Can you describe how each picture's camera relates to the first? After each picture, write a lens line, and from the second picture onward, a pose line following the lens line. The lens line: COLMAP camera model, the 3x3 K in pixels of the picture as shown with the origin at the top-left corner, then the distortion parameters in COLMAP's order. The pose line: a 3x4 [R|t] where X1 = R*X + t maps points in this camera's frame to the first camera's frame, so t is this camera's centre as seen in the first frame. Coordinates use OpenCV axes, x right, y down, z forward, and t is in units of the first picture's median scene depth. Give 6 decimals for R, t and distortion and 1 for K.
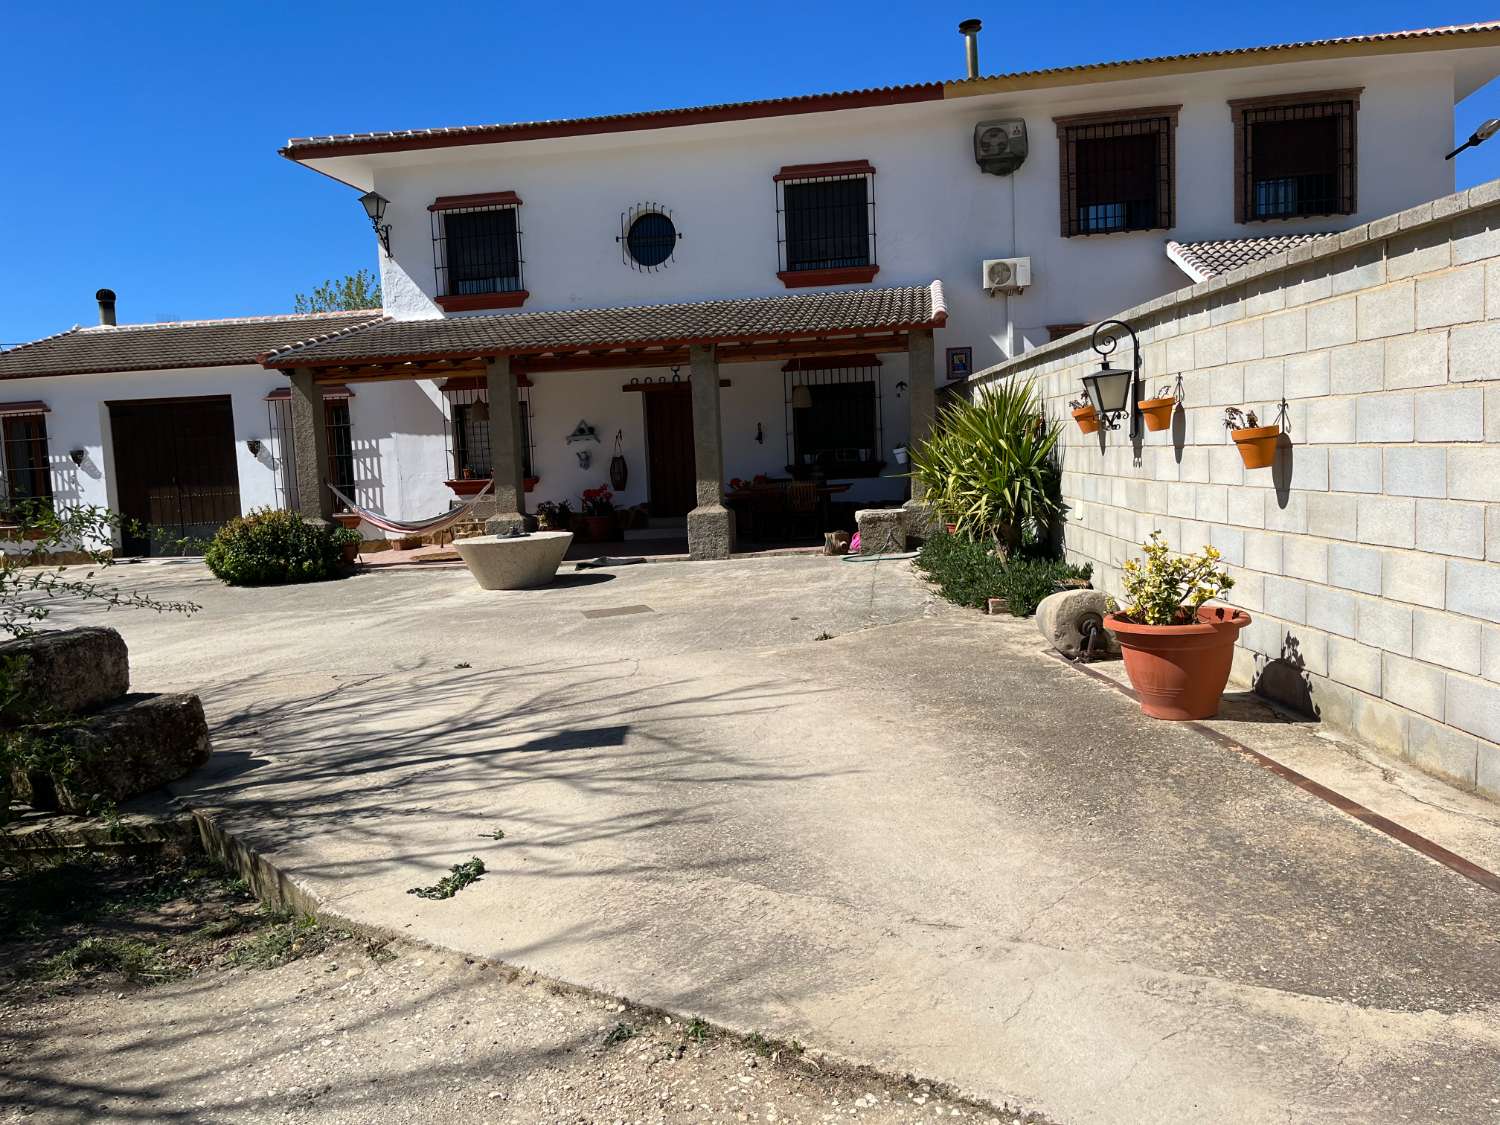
lens RADIAL K [[1145.1, 0, 749.8], [0, 1145.1, 557.6], [0, 0, 1]] dist [0.064881, -0.077504]
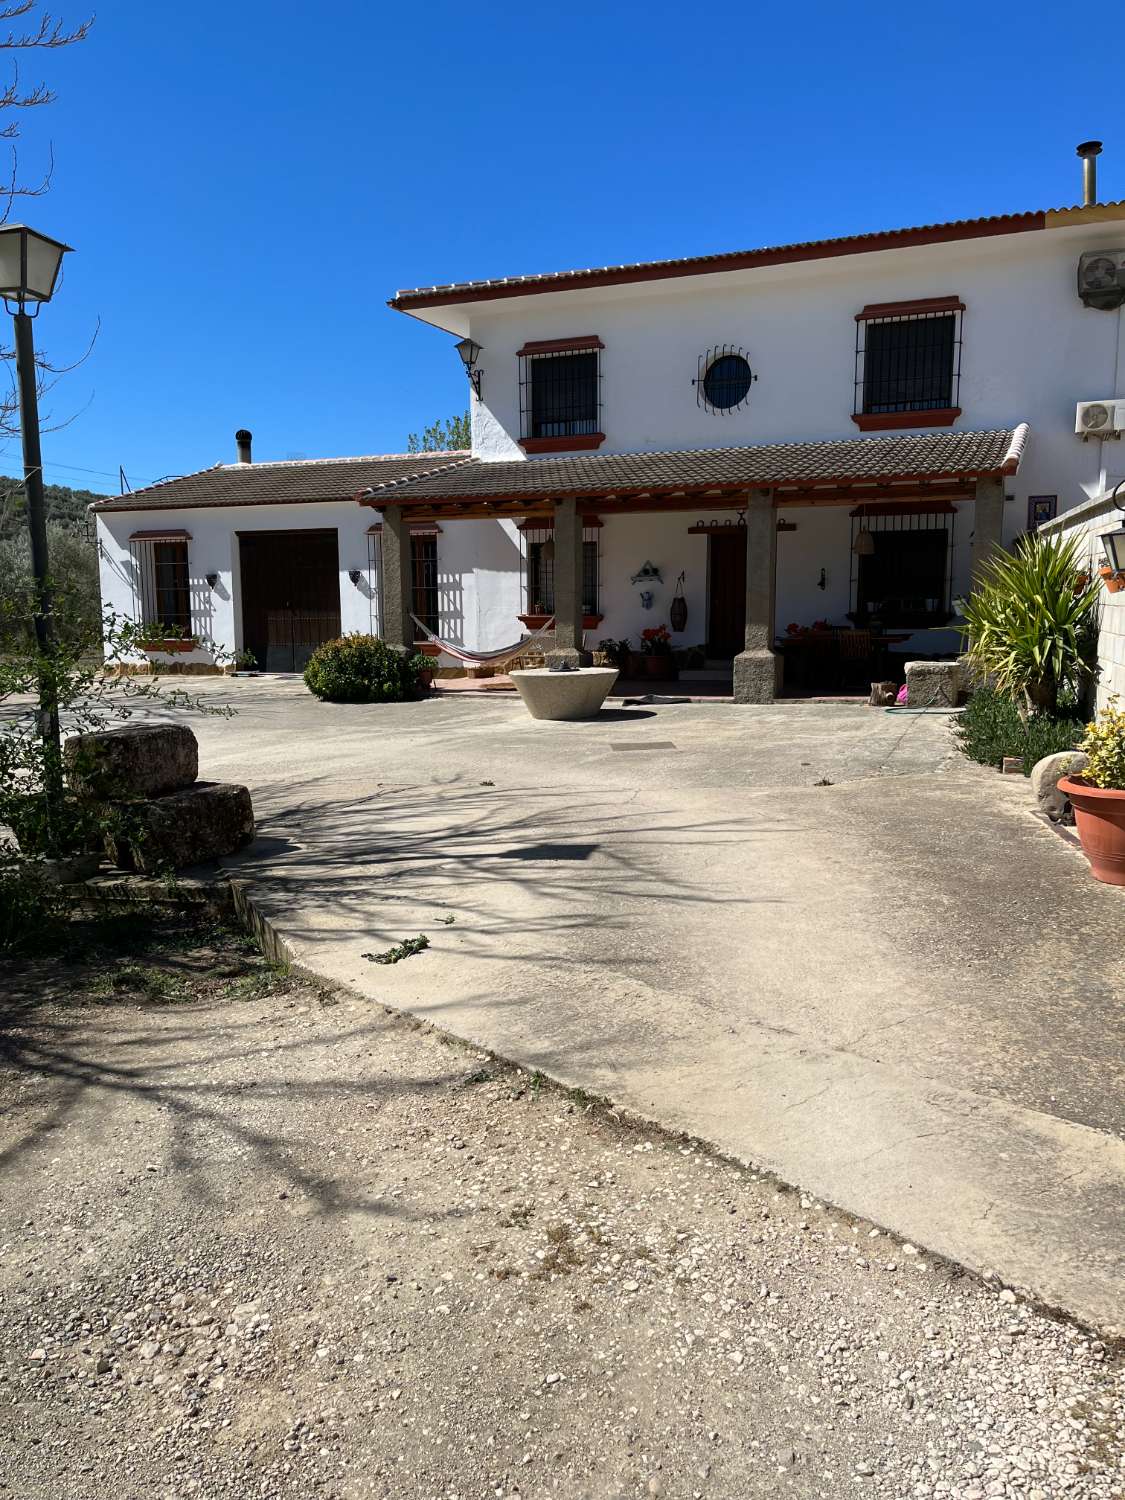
lens RADIAL K [[1145.1, 0, 574.1], [0, 1145.1, 752.5], [0, 0, 1]] dist [0.064881, -0.077504]
pose [[0.971031, 0.069483, -0.228629, 0.042096], [-0.058821, 0.996854, 0.053130, 0.000534], [0.231601, -0.038142, 0.972063, -0.024564]]
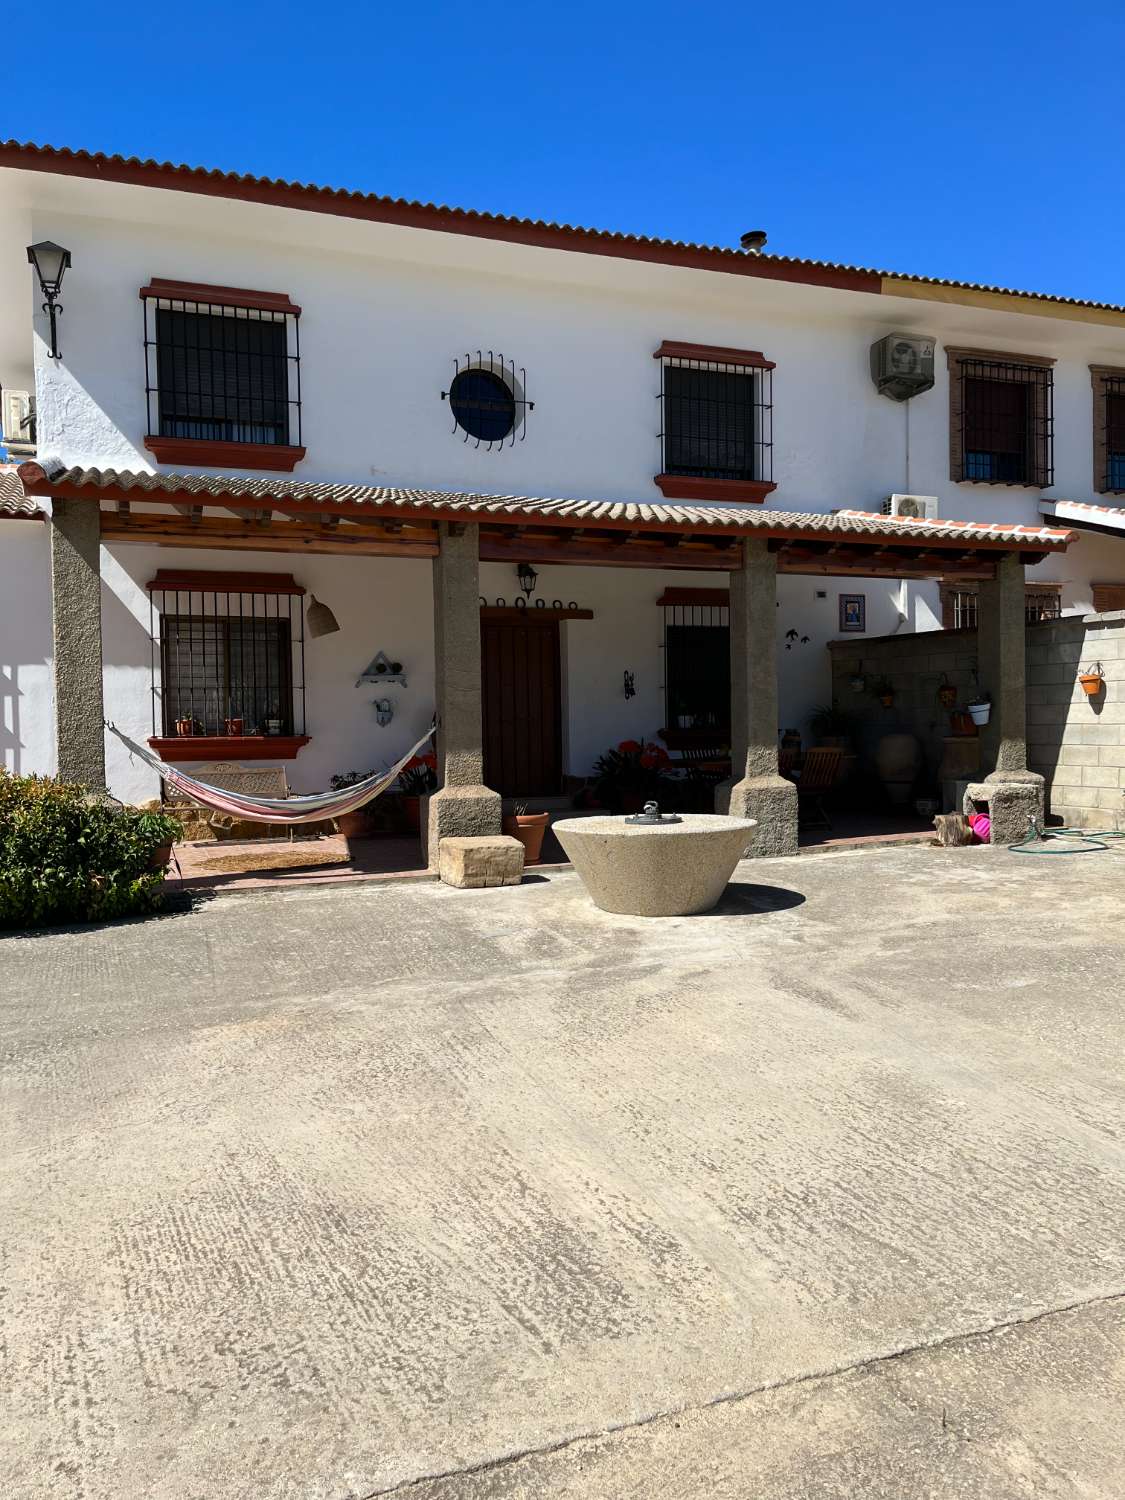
lens RADIAL K [[1145.1, 0, 552.1], [0, 1145.1, 751.9], [0, 0, 1]] dist [0.064881, -0.077504]
pose [[0.858592, 0.024517, 0.512074, -0.456496], [0.022079, 0.996161, -0.084714, -0.004471], [-0.512184, 0.084041, 0.854754, 0.442290]]
